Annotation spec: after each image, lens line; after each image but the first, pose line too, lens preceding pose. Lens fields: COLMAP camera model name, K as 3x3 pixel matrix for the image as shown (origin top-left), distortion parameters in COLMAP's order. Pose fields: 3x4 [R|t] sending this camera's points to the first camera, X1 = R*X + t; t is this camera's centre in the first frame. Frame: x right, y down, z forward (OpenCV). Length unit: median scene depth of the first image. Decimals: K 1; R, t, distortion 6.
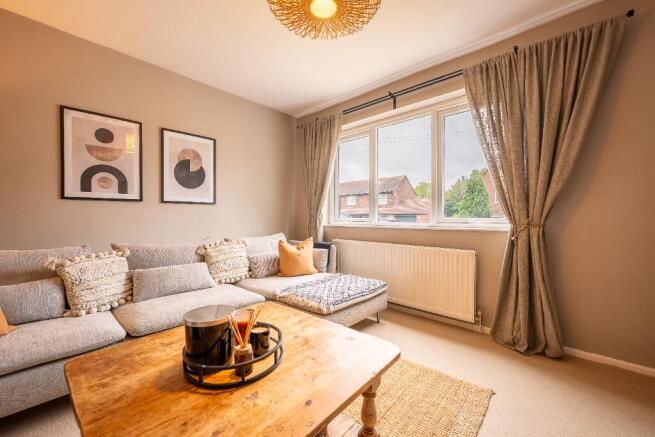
lens RADIAL K [[259.7, 0, 311.6], [0, 259.7, 217.8], [0, 0, 1]] dist [0.002460, 0.000380]
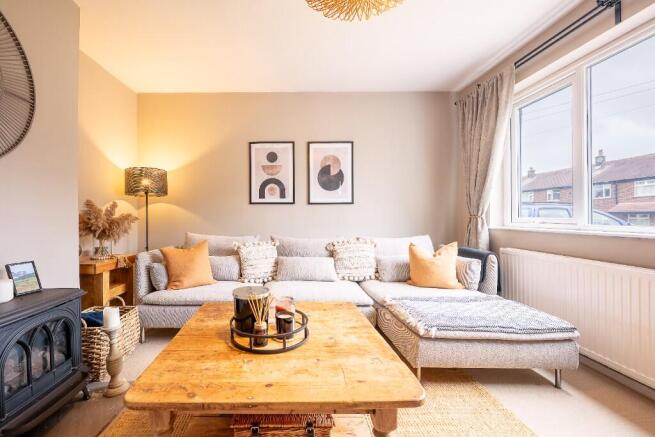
lens RADIAL K [[292.6, 0, 331.0], [0, 292.6, 215.9], [0, 0, 1]] dist [-0.001736, 0.000567]
pose [[0.682290, -0.002276, -0.731078, 0.467402], [-0.002525, 0.999982, -0.005470, 0.002368], [0.731077, 0.005578, 0.682272, 0.152859]]
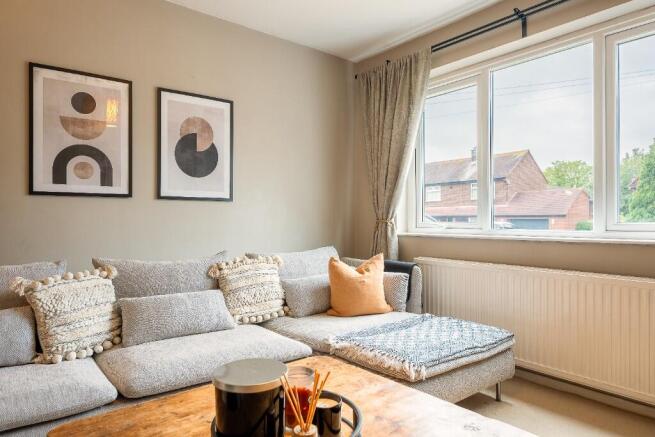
lens RADIAL K [[410.5, 0, 295.4], [0, 410.5, 216.8], [0, 0, 1]] dist [0.008194, -0.003584]
pose [[0.988222, -0.000401, -0.153029, -0.062724], [-0.001443, 0.999928, -0.011938, 0.000010], [0.153023, 0.012018, 0.988150, 0.008076]]
